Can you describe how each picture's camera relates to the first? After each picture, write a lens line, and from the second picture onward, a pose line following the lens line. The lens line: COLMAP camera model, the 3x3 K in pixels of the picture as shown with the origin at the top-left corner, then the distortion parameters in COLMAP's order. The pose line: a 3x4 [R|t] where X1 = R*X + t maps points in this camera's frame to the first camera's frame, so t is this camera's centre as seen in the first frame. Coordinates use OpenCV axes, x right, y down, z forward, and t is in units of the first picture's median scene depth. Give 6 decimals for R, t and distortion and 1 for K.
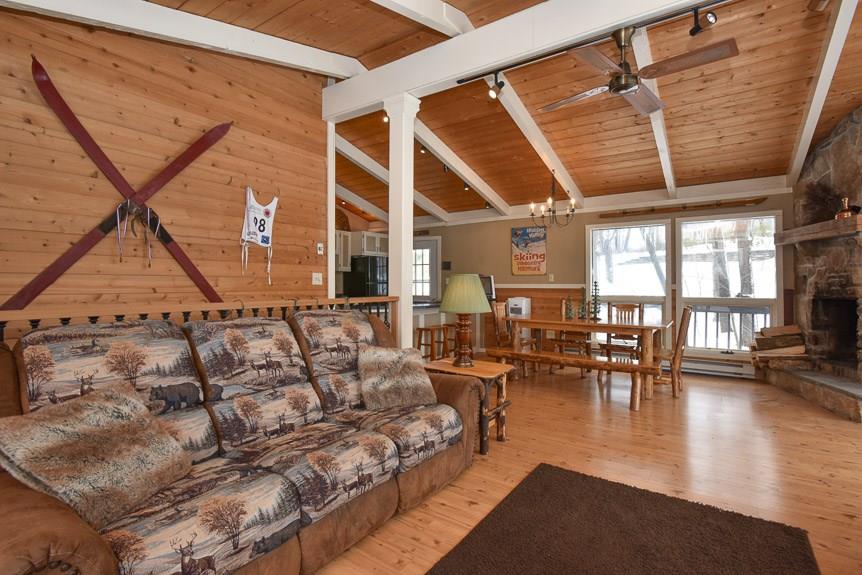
lens RADIAL K [[420.5, 0, 427.6], [0, 420.5, 285.3], [0, 0, 1]] dist [-0.030689, -0.000673]
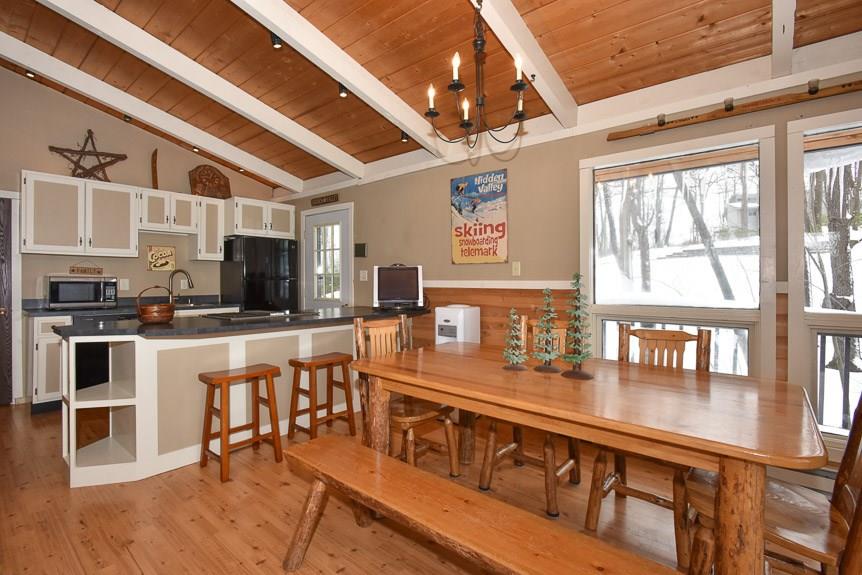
lens RADIAL K [[420.5, 0, 435.0], [0, 420.5, 286.7], [0, 0, 1]] dist [-0.030689, -0.000673]
pose [[0.997952, 0.002214, -0.063932, 0.216574], [-0.001621, 0.999955, 0.009334, -0.000100], [0.063950, -0.009212, 0.997911, 0.451013]]
